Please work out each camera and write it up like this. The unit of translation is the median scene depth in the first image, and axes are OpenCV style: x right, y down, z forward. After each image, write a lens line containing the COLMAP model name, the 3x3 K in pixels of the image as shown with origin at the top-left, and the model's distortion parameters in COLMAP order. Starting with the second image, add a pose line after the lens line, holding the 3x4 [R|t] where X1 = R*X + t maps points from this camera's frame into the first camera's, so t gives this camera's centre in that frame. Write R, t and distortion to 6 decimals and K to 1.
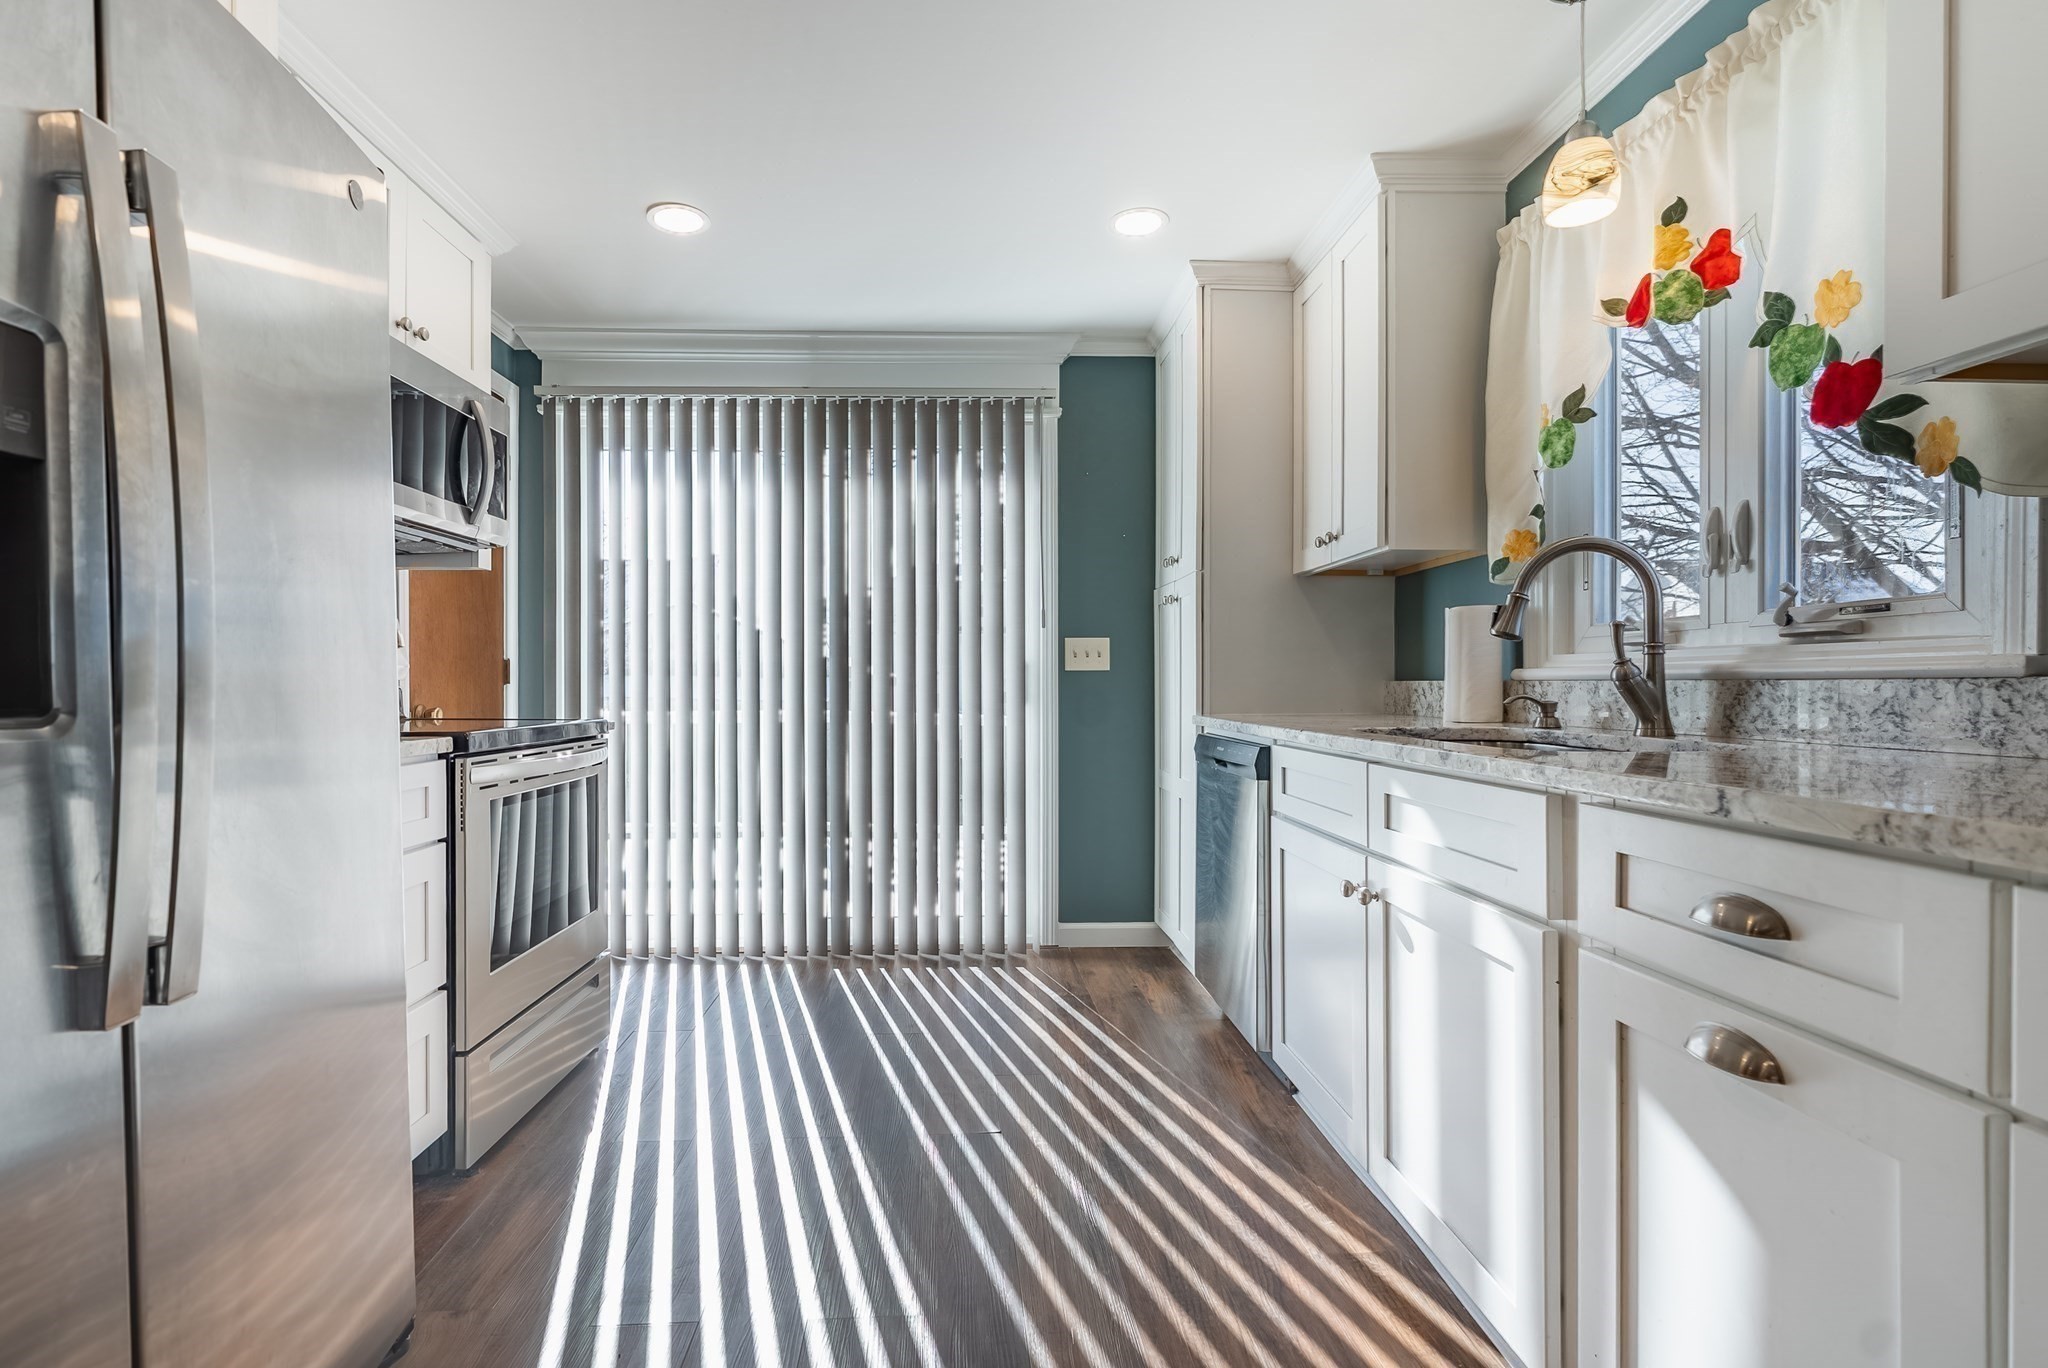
lens RADIAL K [[913.4, 0, 1028.6], [0, 913.4, 688.4], [0, 0, 1]] dist [-0.000886, 0.000402]
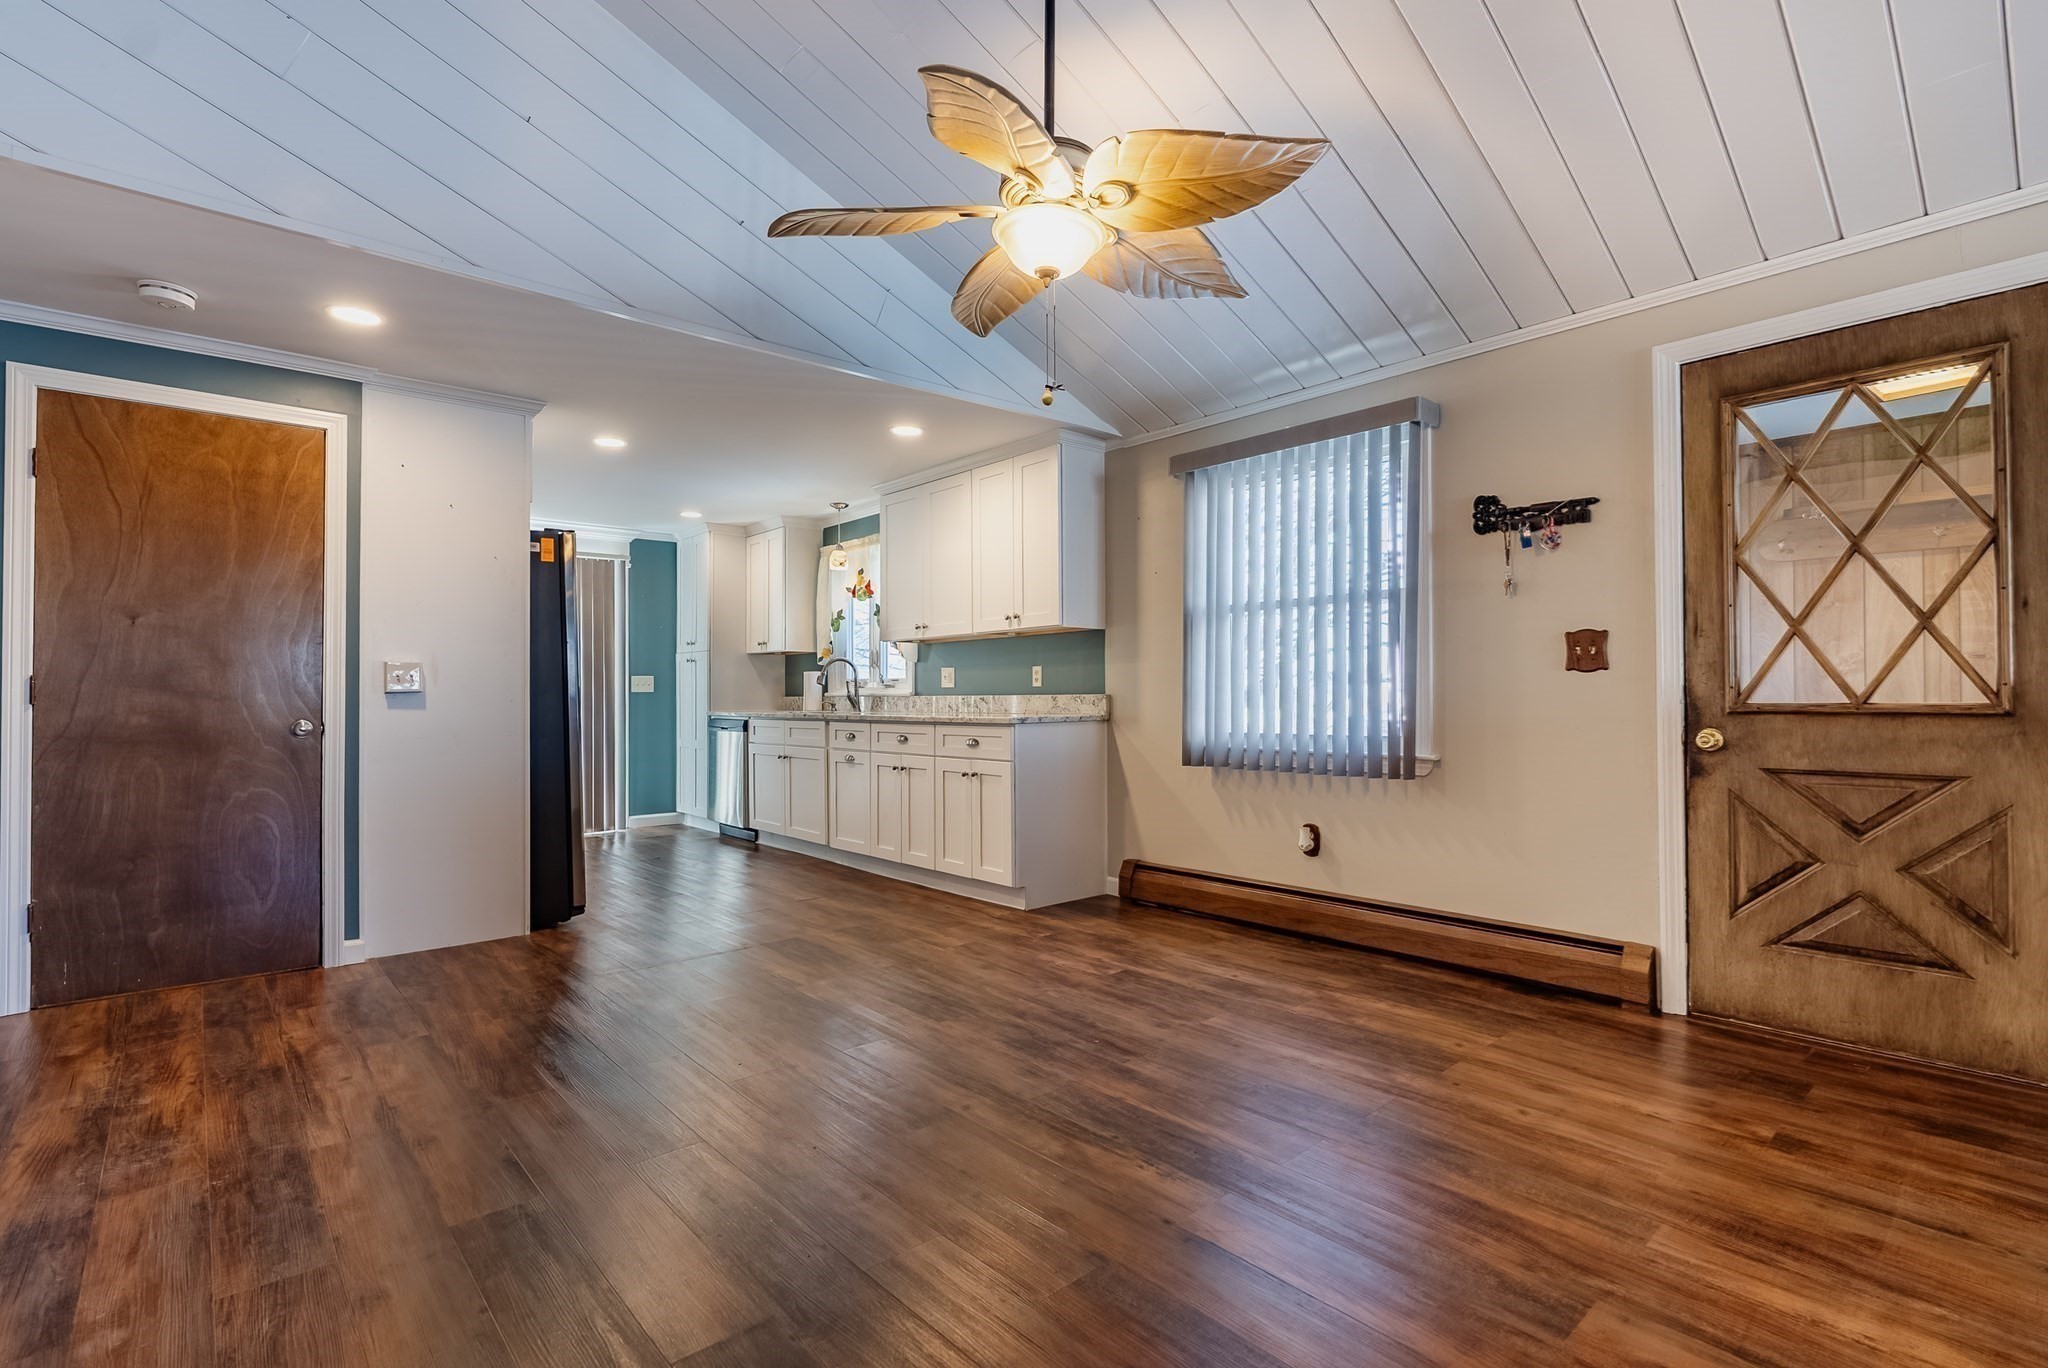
lens RADIAL K [[969.8, 0, 1028.2], [0, 969.8, 689.4], [0, 0, 1]] dist [-0.002330, 0.000115]
pose [[0.794447, 0.005684, 0.607307, -1.077129], [0.003099, 0.999905, -0.013413, 0.016065], [-0.607325, 0.012539, 0.794354, -2.387692]]
